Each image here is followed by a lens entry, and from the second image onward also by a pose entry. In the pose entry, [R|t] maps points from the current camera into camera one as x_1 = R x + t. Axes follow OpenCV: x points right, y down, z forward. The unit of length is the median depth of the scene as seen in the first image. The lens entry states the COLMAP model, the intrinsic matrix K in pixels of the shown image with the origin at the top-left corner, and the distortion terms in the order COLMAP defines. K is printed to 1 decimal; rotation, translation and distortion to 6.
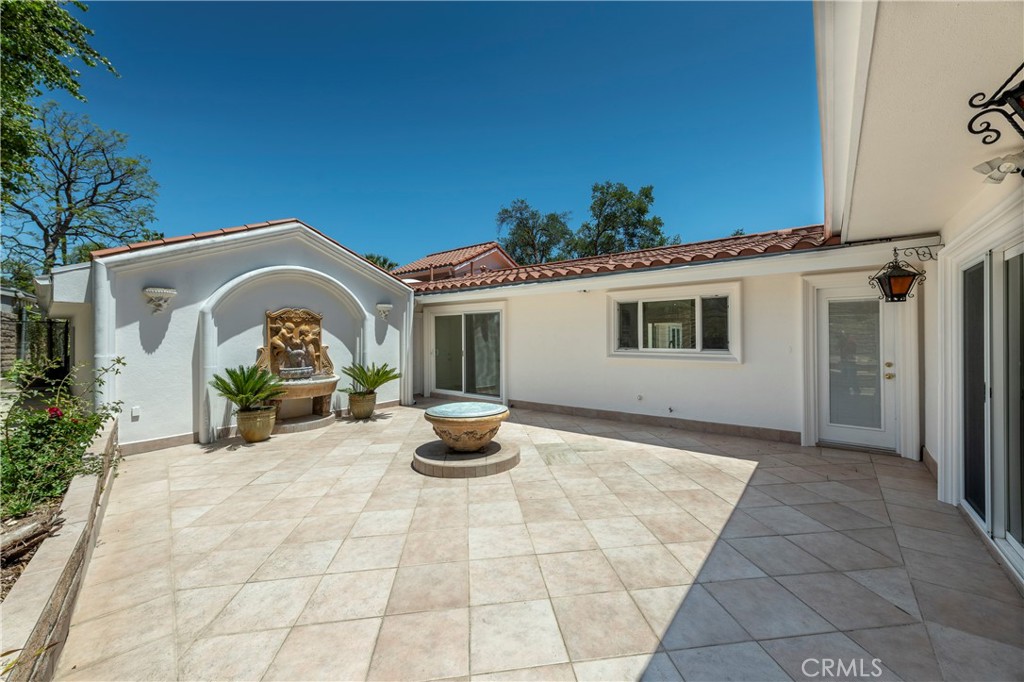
lens RADIAL K [[398.4, 0, 515.4], [0, 398.4, 338.1], [0, 0, 1]] dist [0.002216, 0.000034]
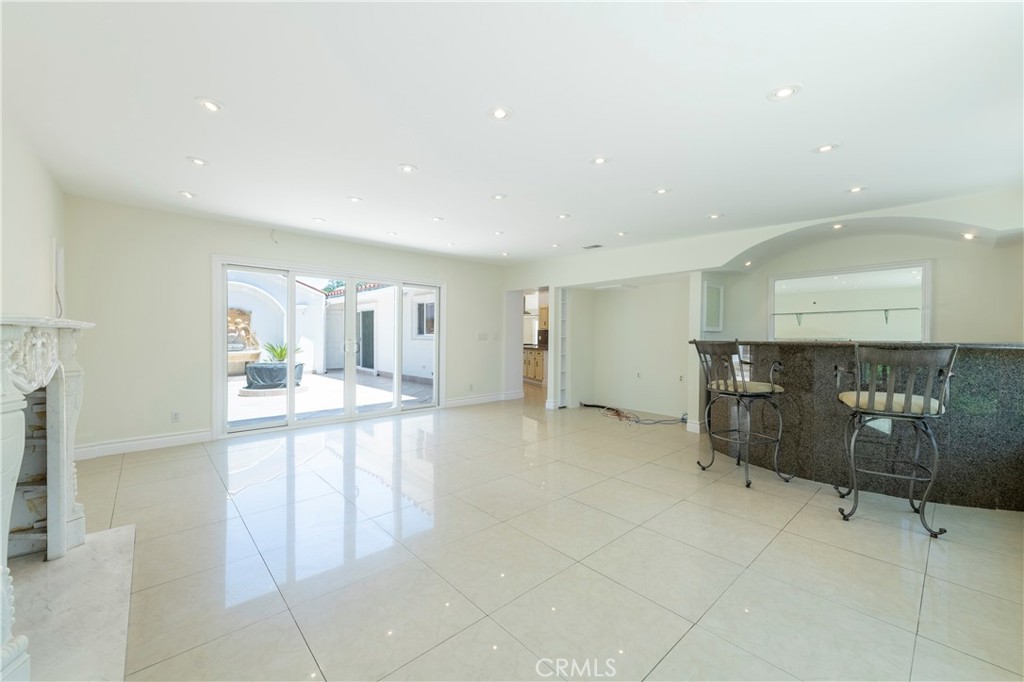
lens RADIAL K [[398.4, 0, 508.3], [0, 398.4, 340.9], [0, 0, 1]] dist [0.002216, 0.000034]
pose [[0.984648, 0.010843, -0.174212, 0.827556], [-0.008688, 0.999876, 0.013129, 0.027546], [0.174333, -0.011414, 0.984621, -0.400482]]
